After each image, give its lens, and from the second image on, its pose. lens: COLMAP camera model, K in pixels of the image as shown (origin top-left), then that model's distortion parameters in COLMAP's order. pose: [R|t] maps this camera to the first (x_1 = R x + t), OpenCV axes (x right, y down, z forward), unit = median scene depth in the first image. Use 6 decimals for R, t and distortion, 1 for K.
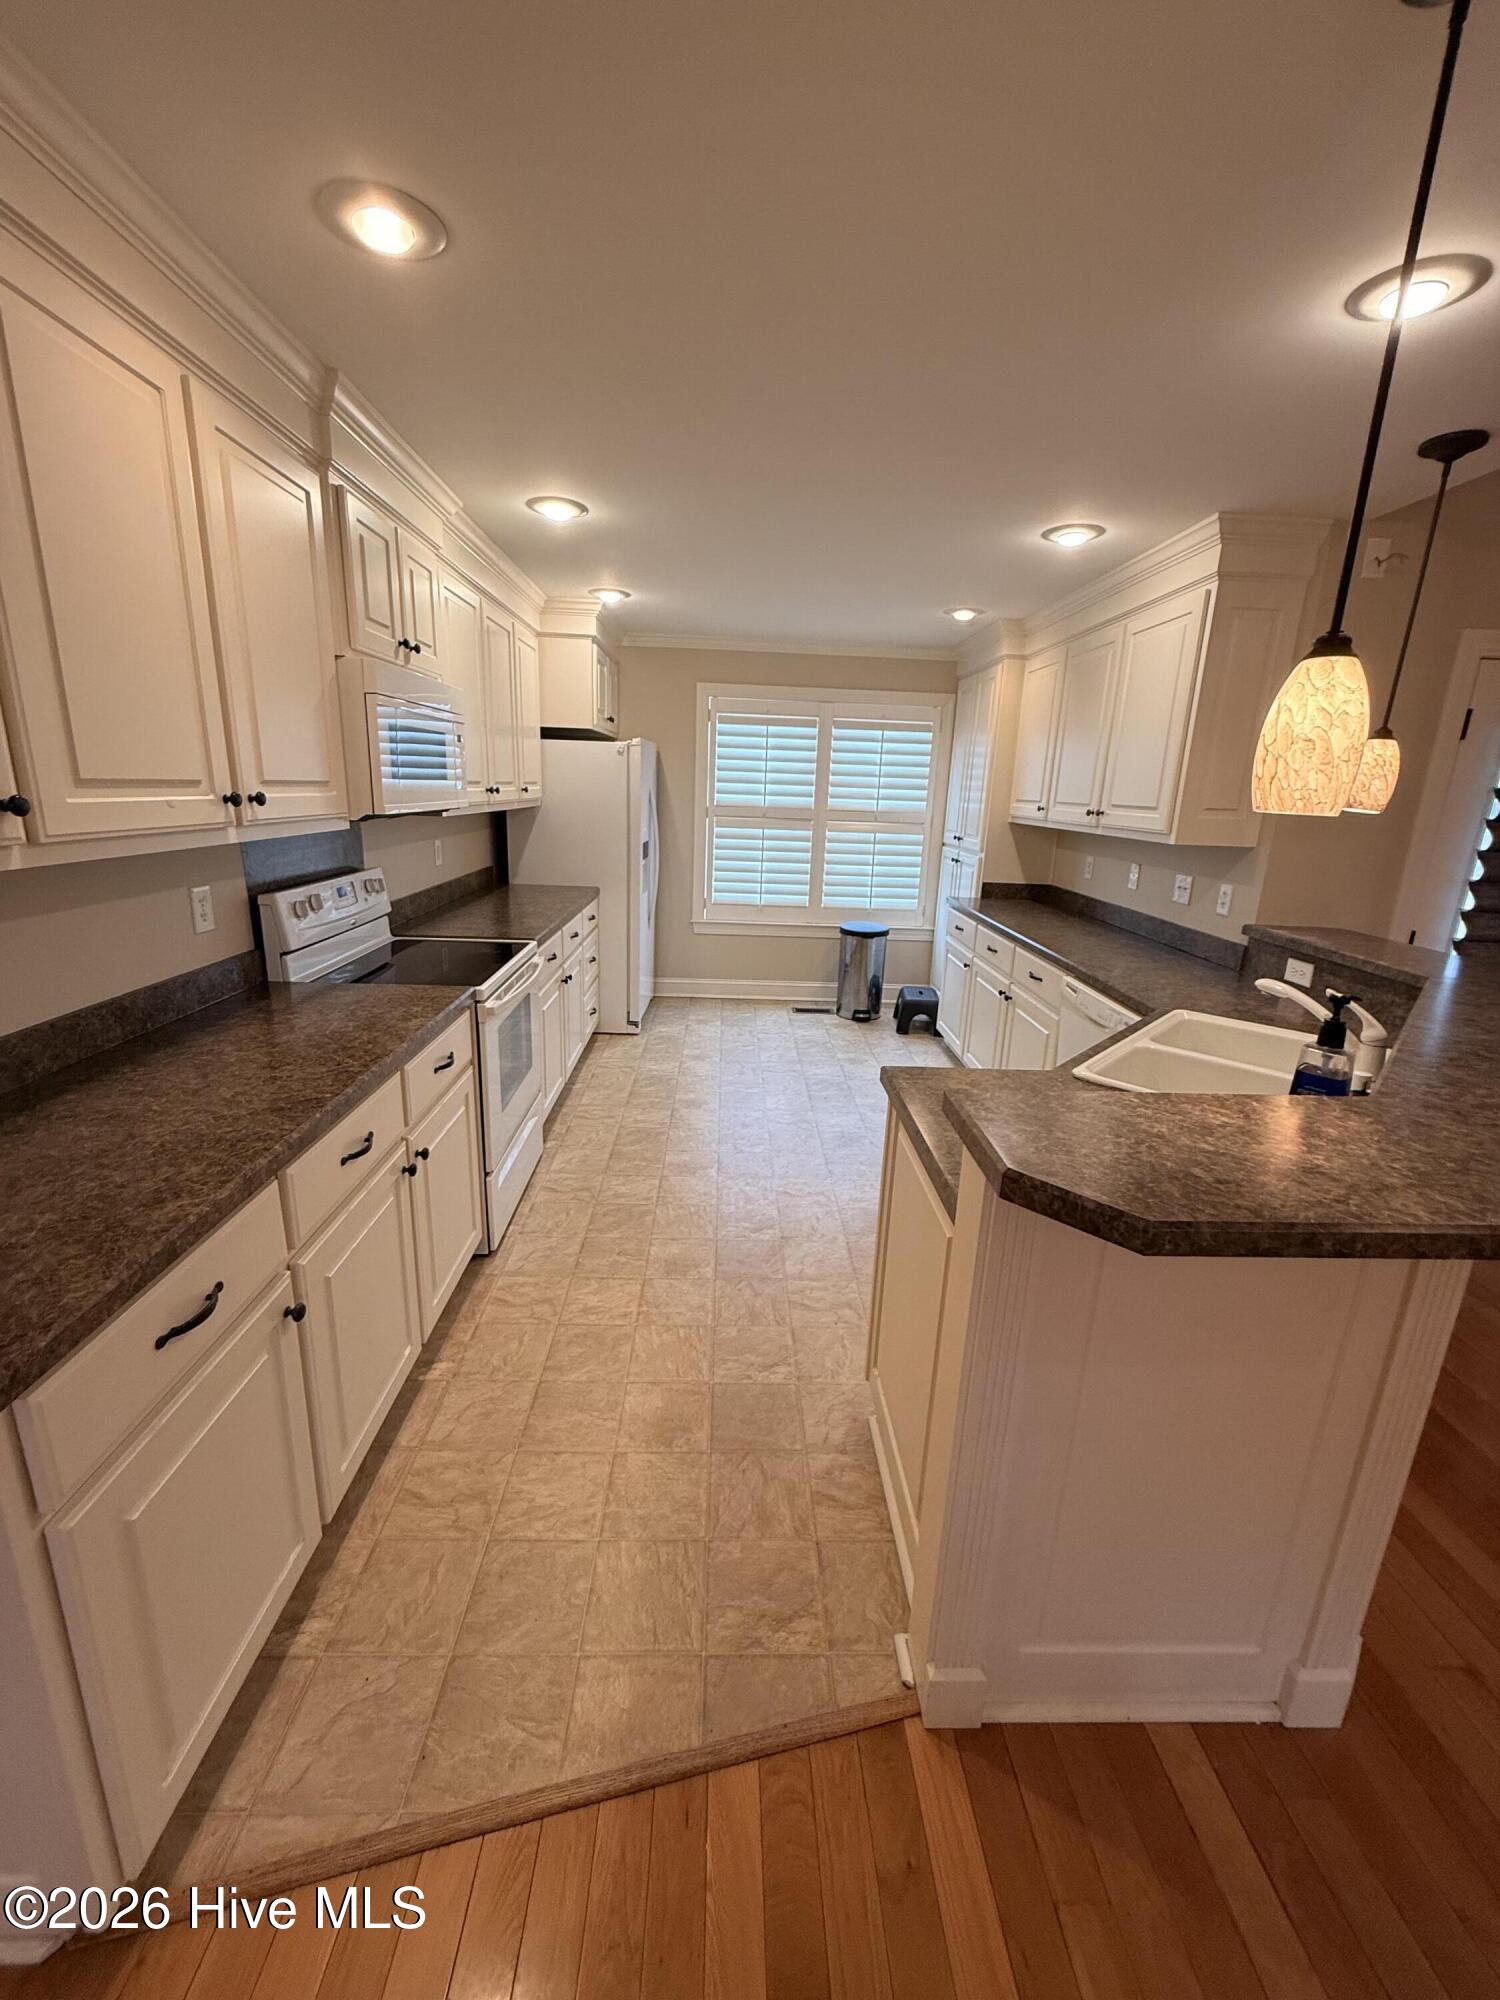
lens RADIAL K [[796.5, 0, 749.7], [0, 796.5, 991.5], [0, 0, 1]] dist [0.001401, 0.000050]
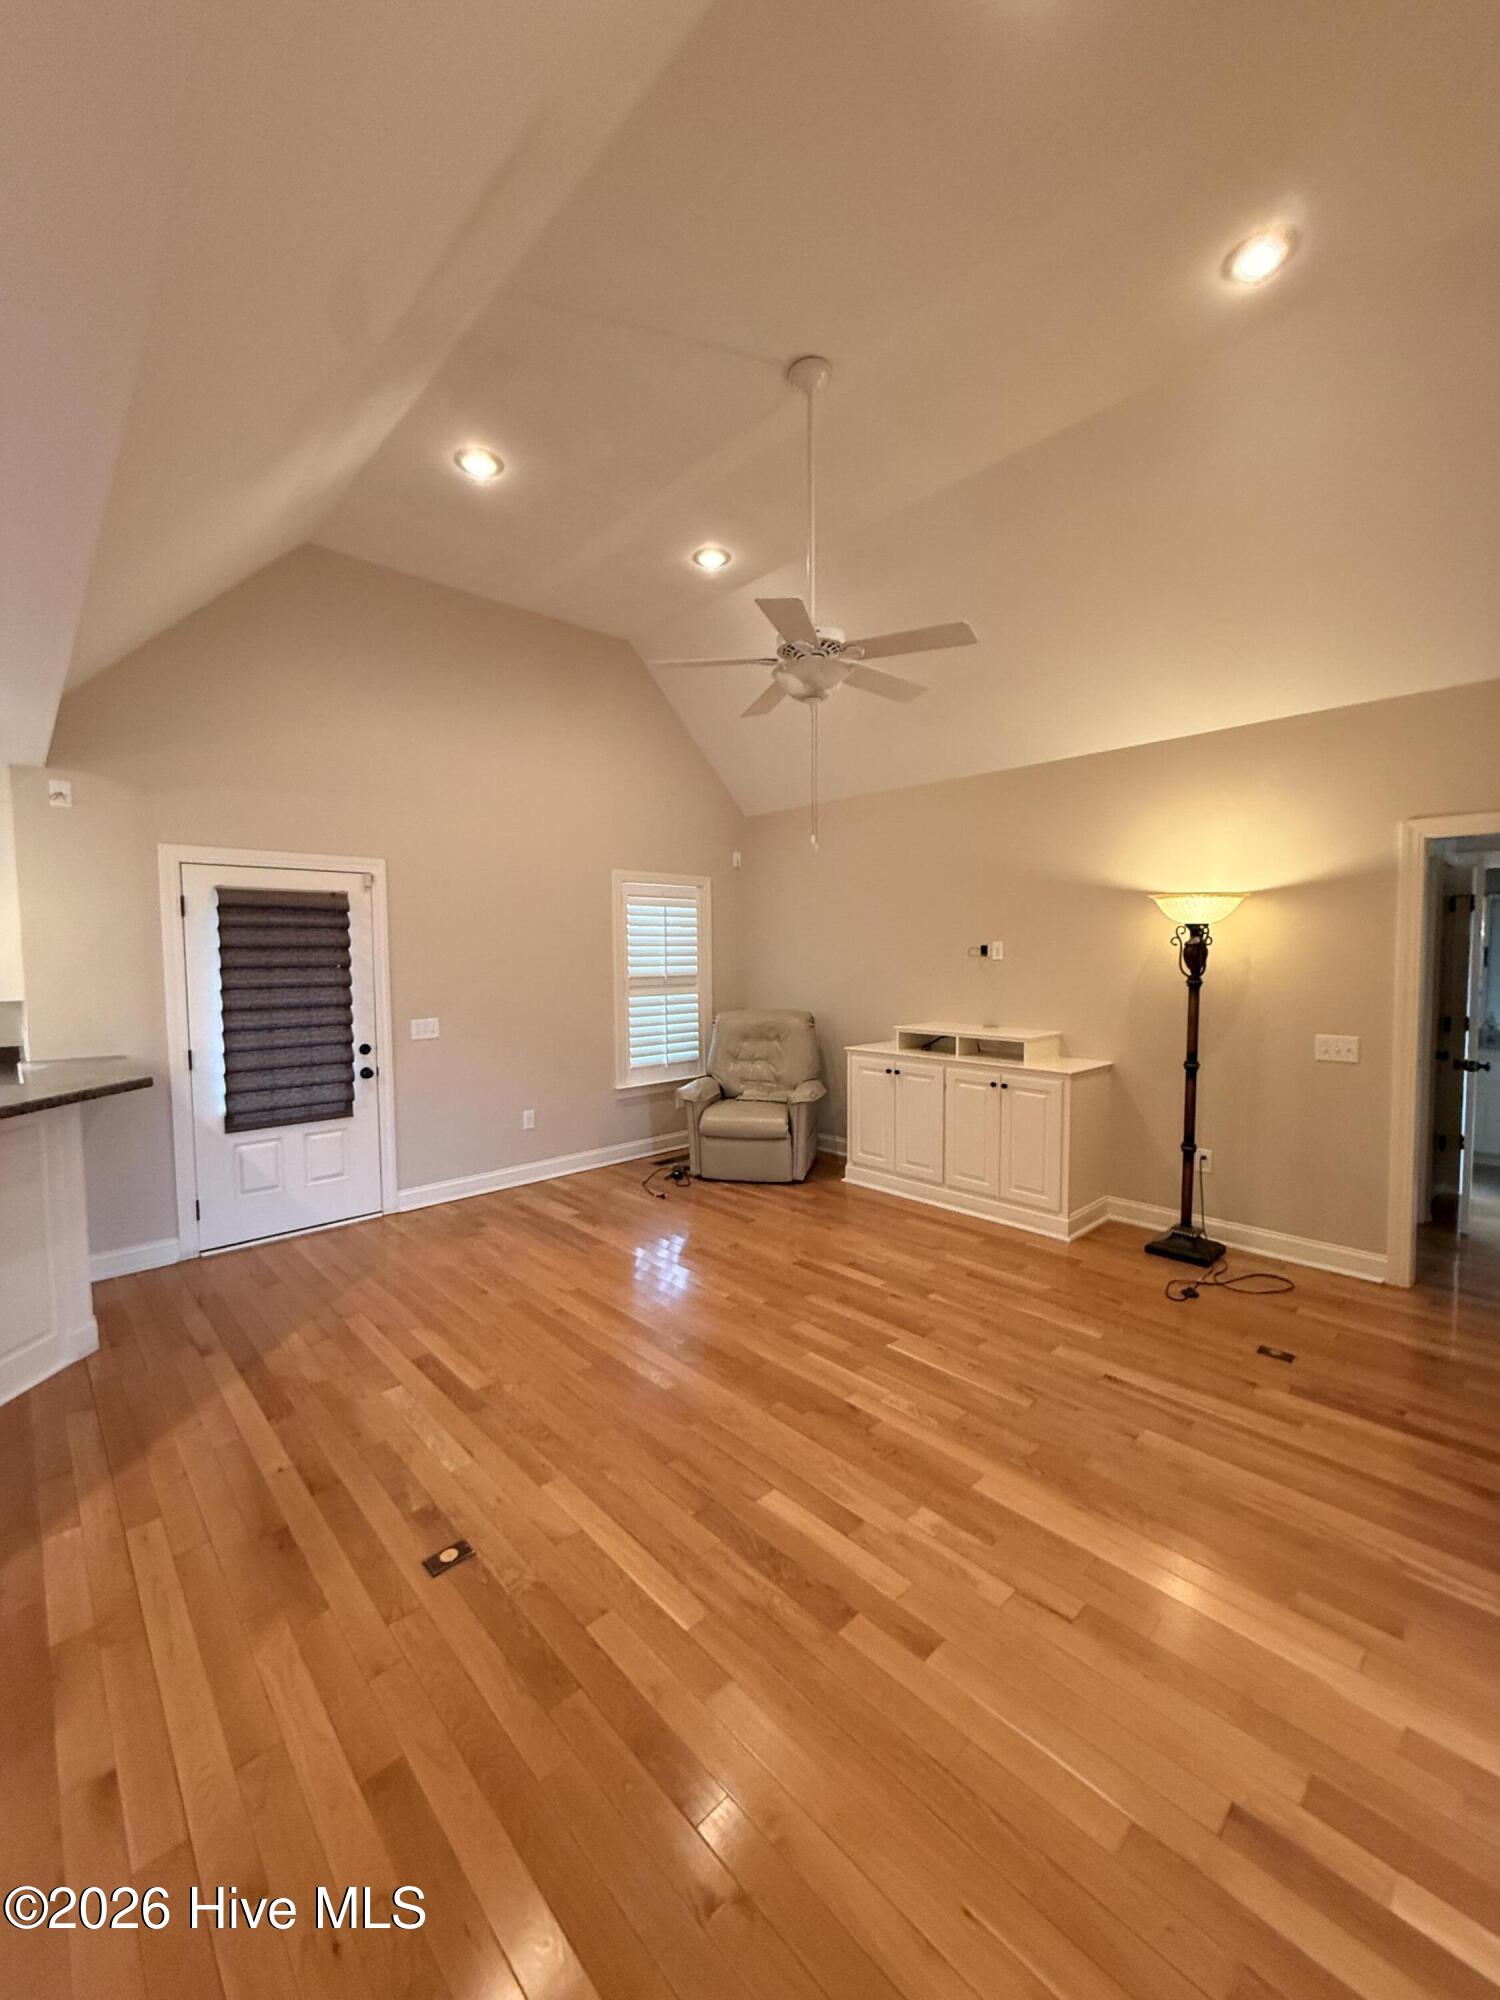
lens RADIAL K [[797.0, 0, 750.6], [0, 797.0, 994.2], [0, 0, 1]] dist [0.000421, -0.000054]
pose [[0.748246, -0.080883, 0.658472, 0.444342], [0.201319, 0.973420, -0.109196, 0.115047], [-0.632138, 0.214269, 0.744641, -0.433439]]
